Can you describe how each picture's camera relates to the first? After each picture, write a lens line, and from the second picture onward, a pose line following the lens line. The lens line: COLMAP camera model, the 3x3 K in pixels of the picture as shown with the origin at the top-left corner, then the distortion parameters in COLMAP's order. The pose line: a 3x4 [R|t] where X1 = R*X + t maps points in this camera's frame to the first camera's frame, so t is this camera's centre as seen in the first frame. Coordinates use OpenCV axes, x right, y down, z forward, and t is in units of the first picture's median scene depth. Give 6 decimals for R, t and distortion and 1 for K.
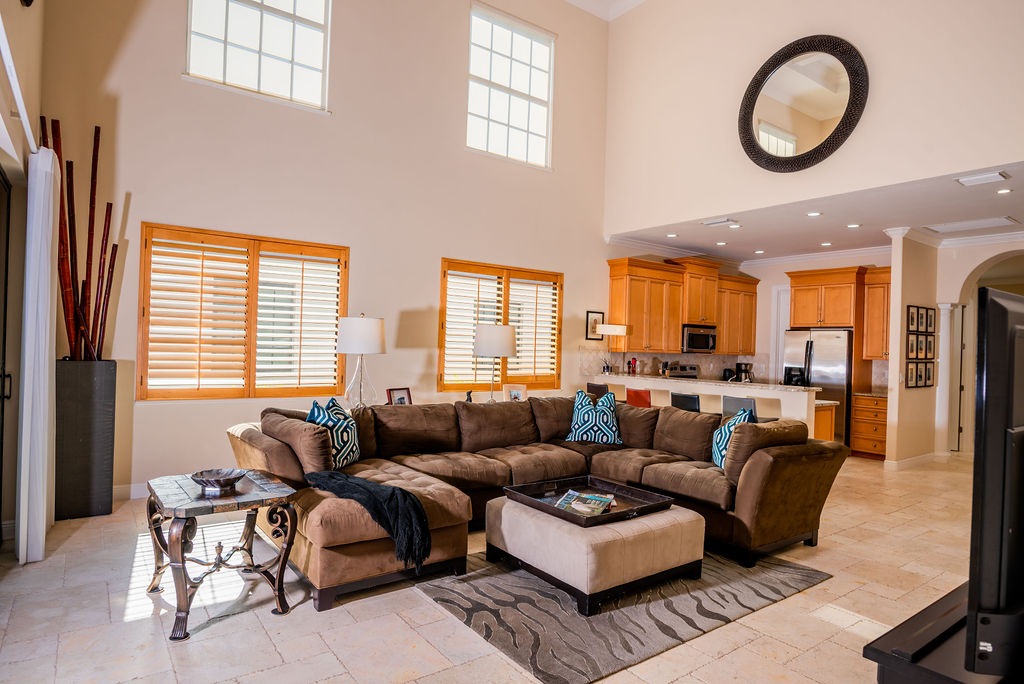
lens RADIAL K [[589.5, 0, 508.3], [0, 589.5, 344.3], [0, 0, 1]] dist [-0.037804, 0.017976]
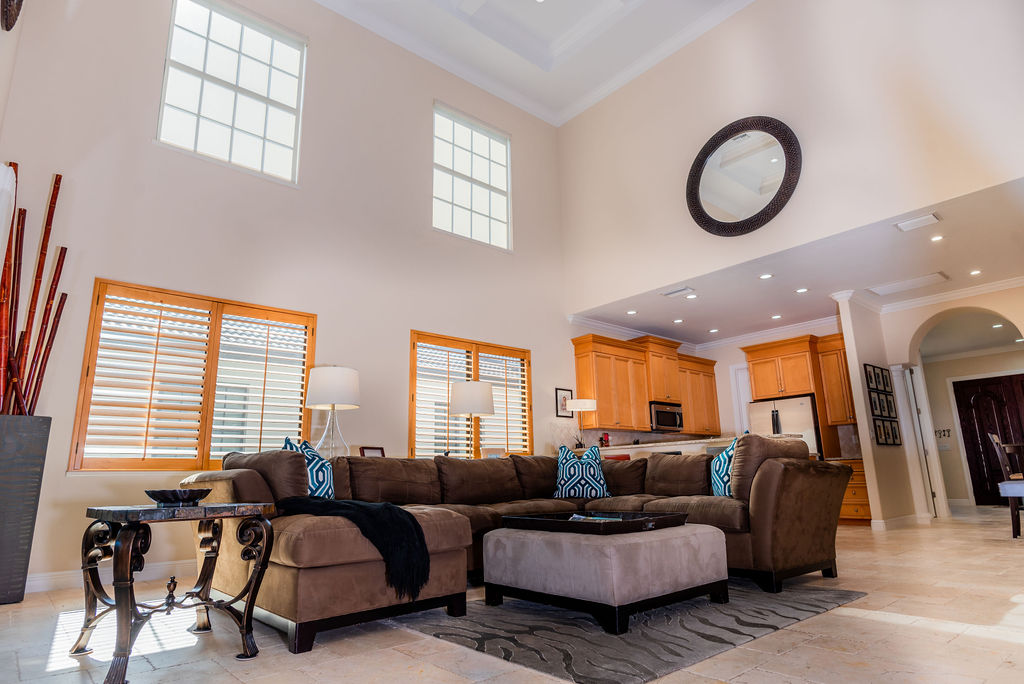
lens RADIAL K [[583.4, 0, 509.0], [0, 583.4, 345.6], [0, 0, 1]] dist [-0.004727, 0.001434]
pose [[0.995267, -0.031759, 0.091837, -0.047634], [0.051395, 0.974120, -0.220112, 0.124717], [-0.082469, 0.223790, 0.971142, 0.046946]]
